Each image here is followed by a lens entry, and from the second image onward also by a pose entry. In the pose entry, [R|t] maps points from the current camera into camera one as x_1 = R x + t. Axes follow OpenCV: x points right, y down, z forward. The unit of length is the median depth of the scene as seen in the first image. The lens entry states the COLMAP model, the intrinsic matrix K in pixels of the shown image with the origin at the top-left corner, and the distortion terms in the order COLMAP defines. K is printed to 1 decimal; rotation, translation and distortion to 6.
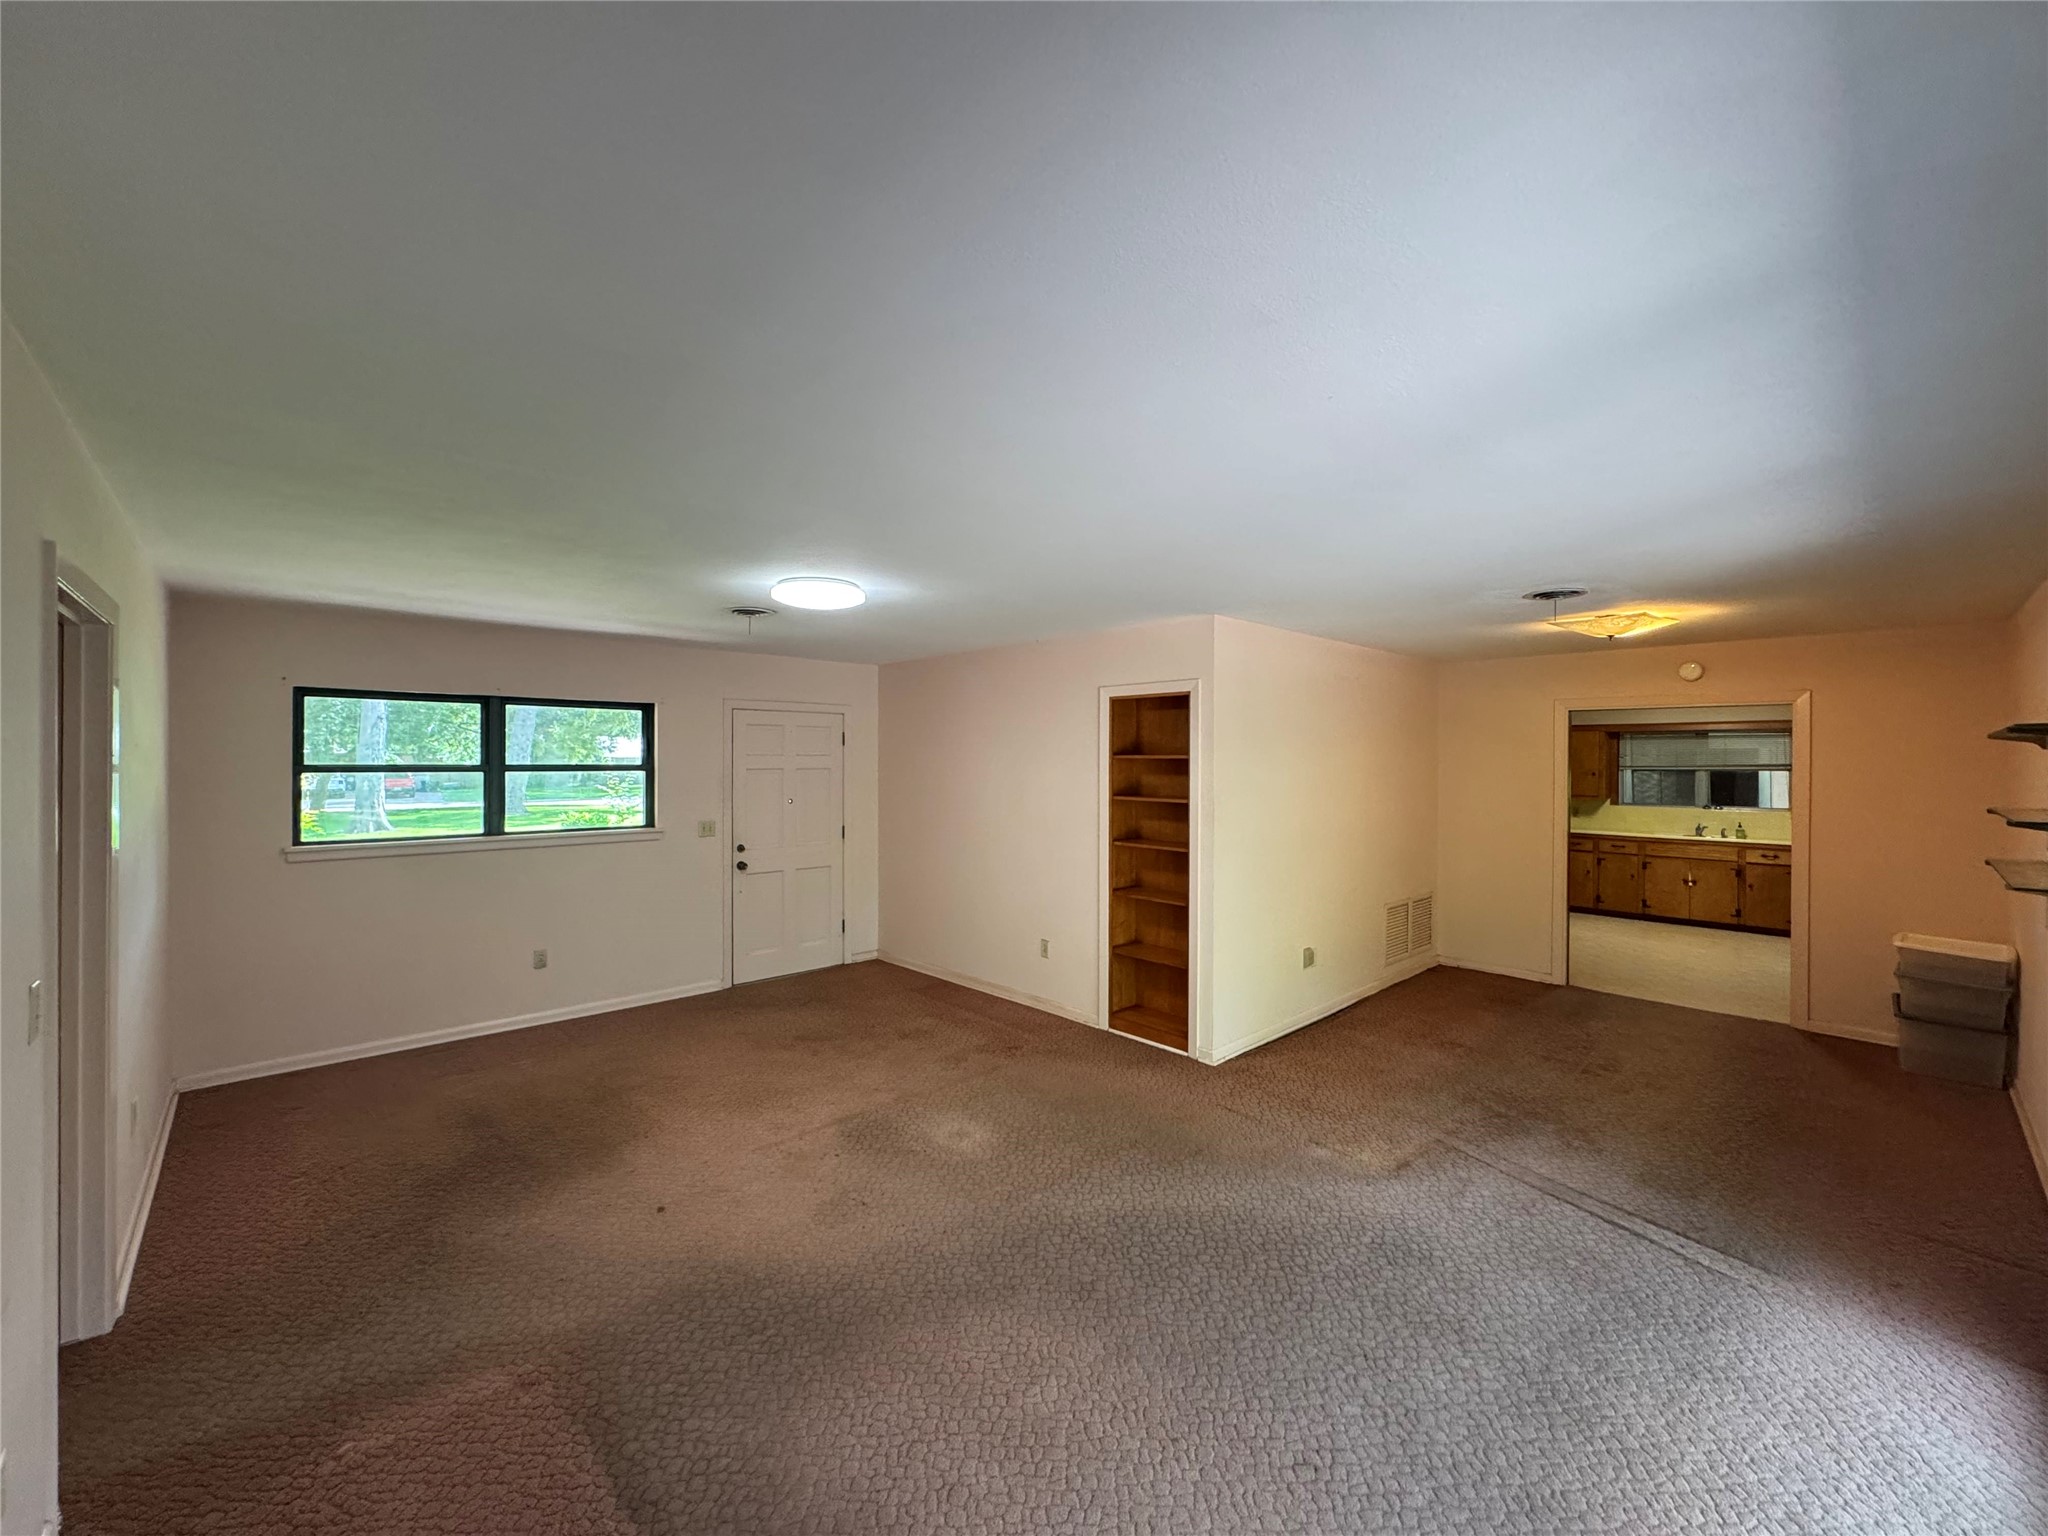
lens RADIAL K [[815.5, 0, 1024.0], [0, 815.5, 768.0], [0, 0, 1]] dist [0.000212, 0.000028]
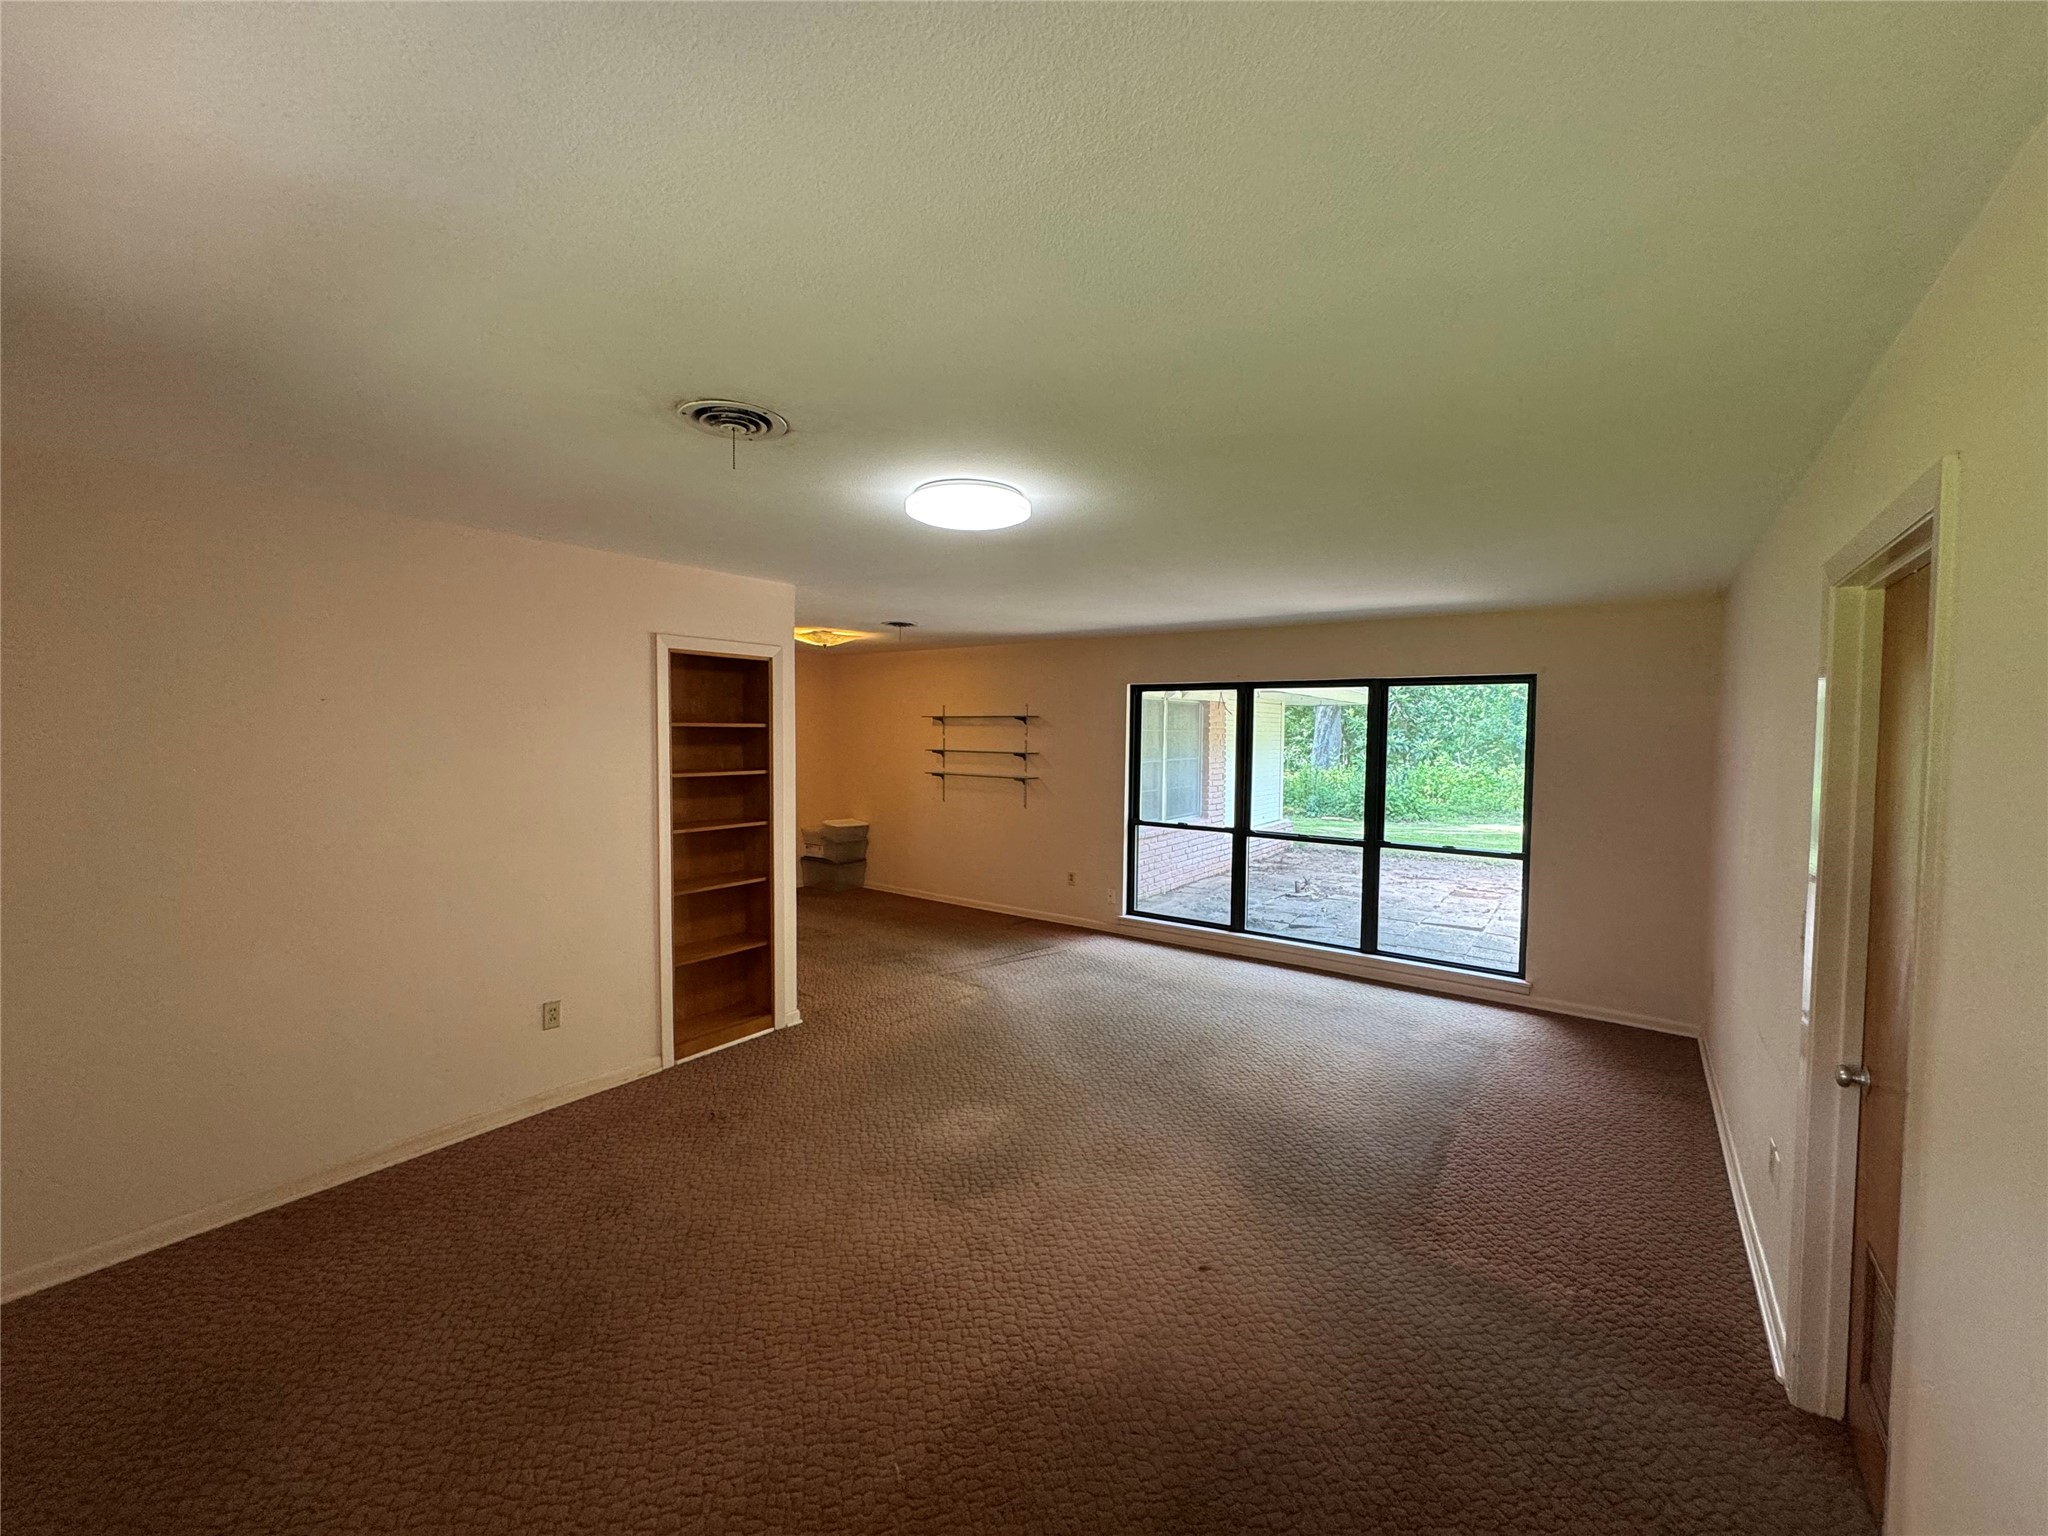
lens RADIAL K [[815.5, 0, 1024.0], [0, 815.5, 768.0], [0, 0, 1]] dist [0.000212, 0.000028]
pose [[-0.185405, -0.049993, 0.981390, -0.940709], [-0.002093, 0.998723, 0.050480, -0.014833], [-0.982660, 0.007305, -0.185273, 1.035955]]
